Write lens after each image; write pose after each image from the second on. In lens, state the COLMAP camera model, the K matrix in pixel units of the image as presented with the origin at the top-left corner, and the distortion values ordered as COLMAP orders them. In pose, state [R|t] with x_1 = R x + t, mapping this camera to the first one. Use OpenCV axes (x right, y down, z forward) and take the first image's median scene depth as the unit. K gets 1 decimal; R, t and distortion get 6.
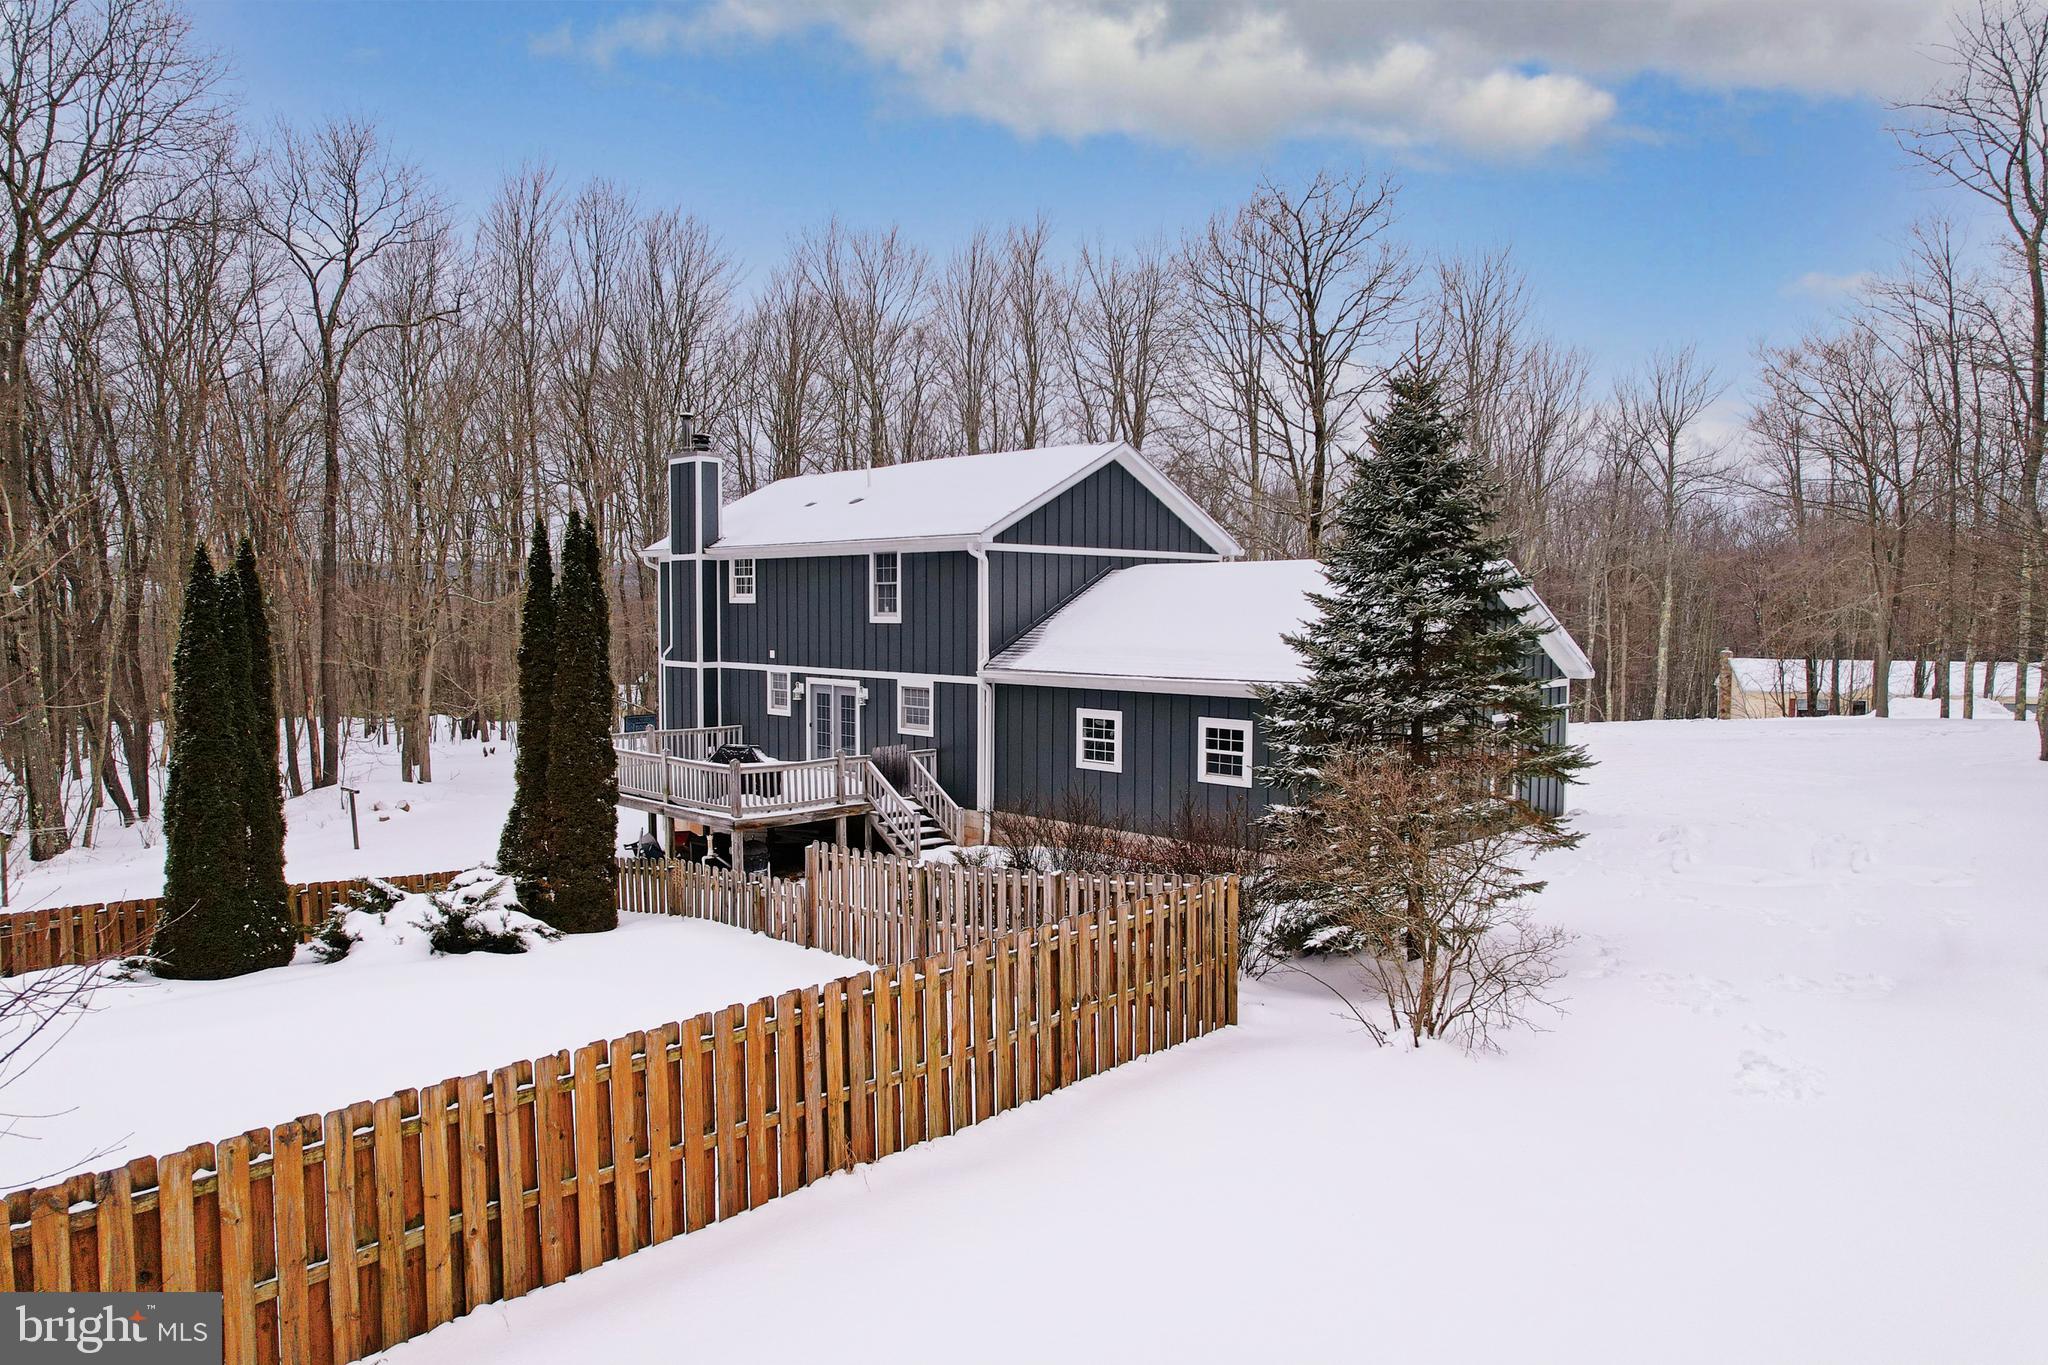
lens RADIAL K [[1306.0, 0, 1024.0], [0, 1306.0, 682.5], [0, 0, 1]] dist [-0.053646, 0.028586]
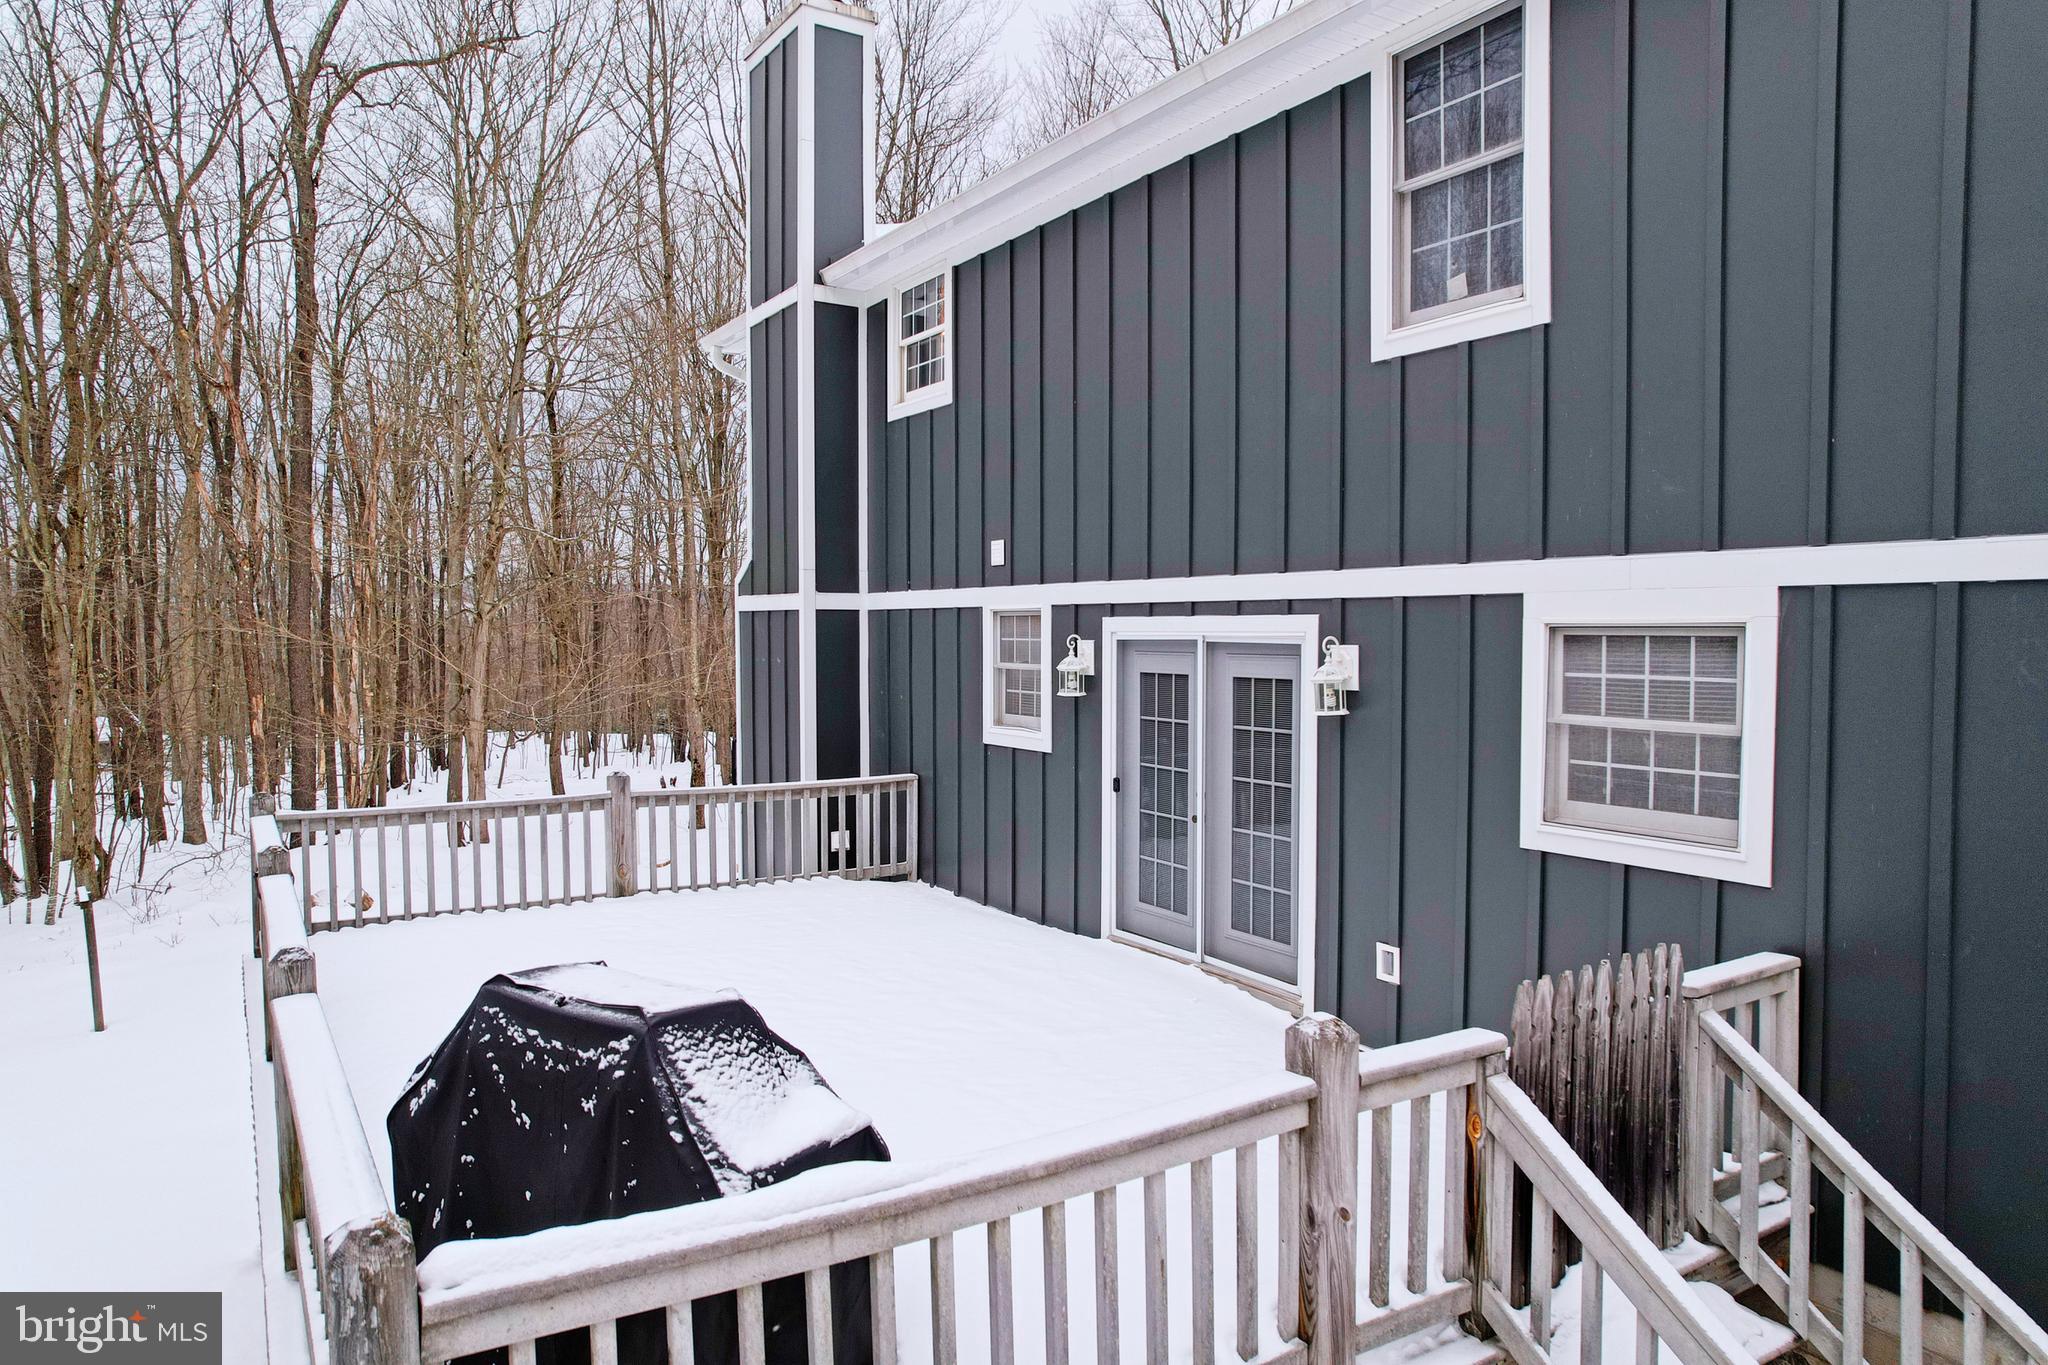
lens RADIAL K [[1306.0, 0, 1024.0], [0, 1306.0, 682.5], [0, 0, 1]] dist [-0.053646, 0.028586]
pose [[0.973422, 0.004039, -0.228985, -0.135366], [-0.007545, 0.999867, -0.014436, 0.016560], [0.228896, 0.015780, 0.973323, 0.821014]]
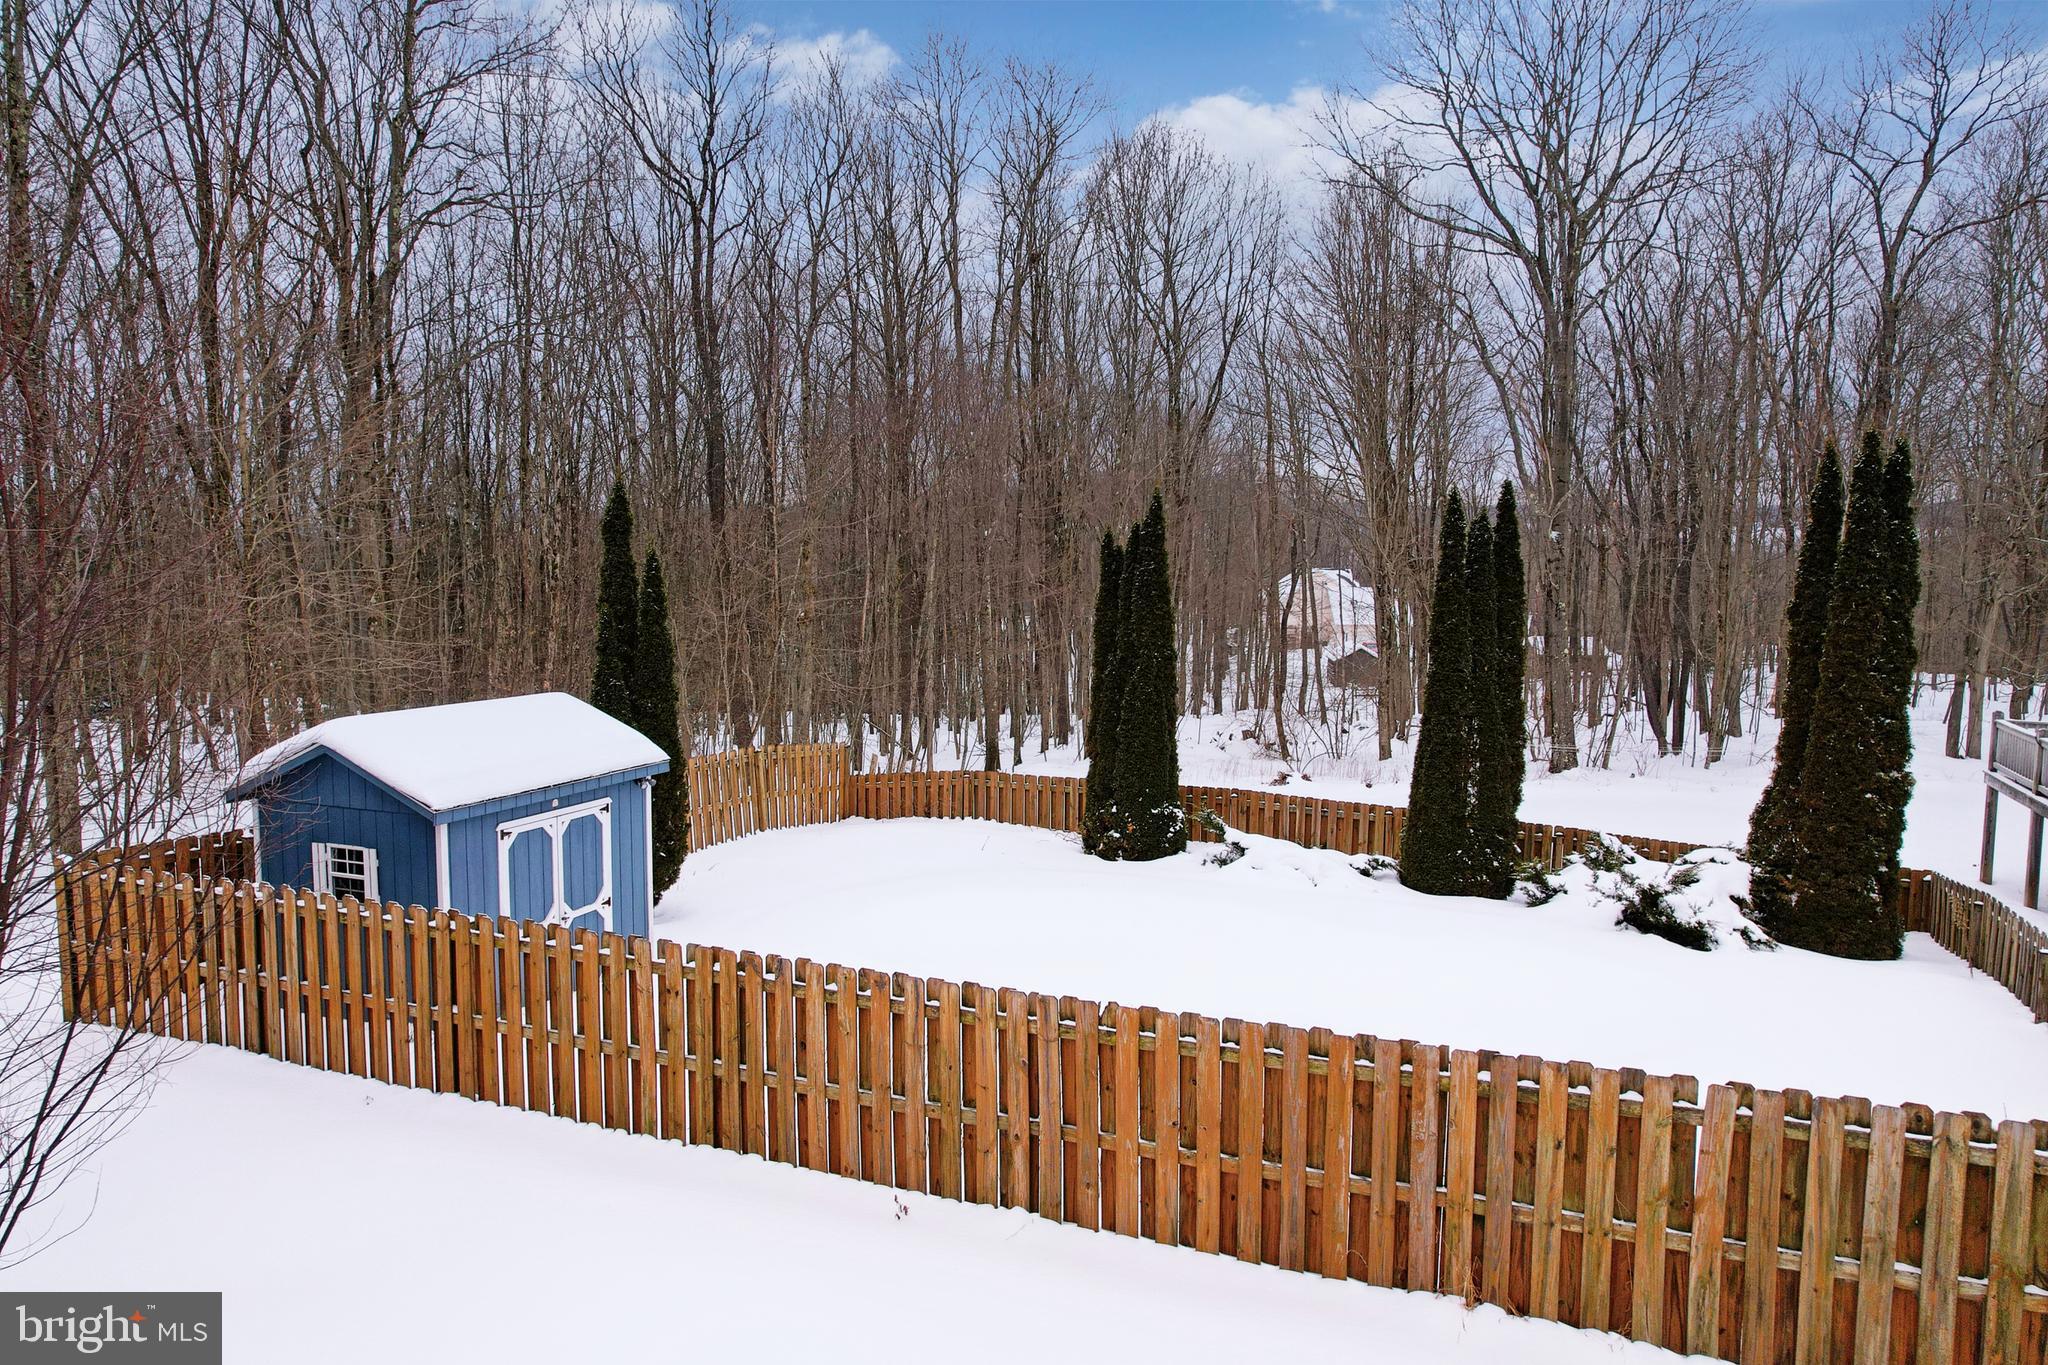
lens RADIAL K [[1306.0, 0, 1024.0], [0, 1306.0, 682.5], [0, 0, 1]] dist [-0.053646, 0.028586]
pose [[0.366890, 0.095585, -0.925340, 0.153174], [-0.056712, 0.995155, 0.080310, -0.008974], [0.928534, 0.023013, 0.370534, 0.174273]]
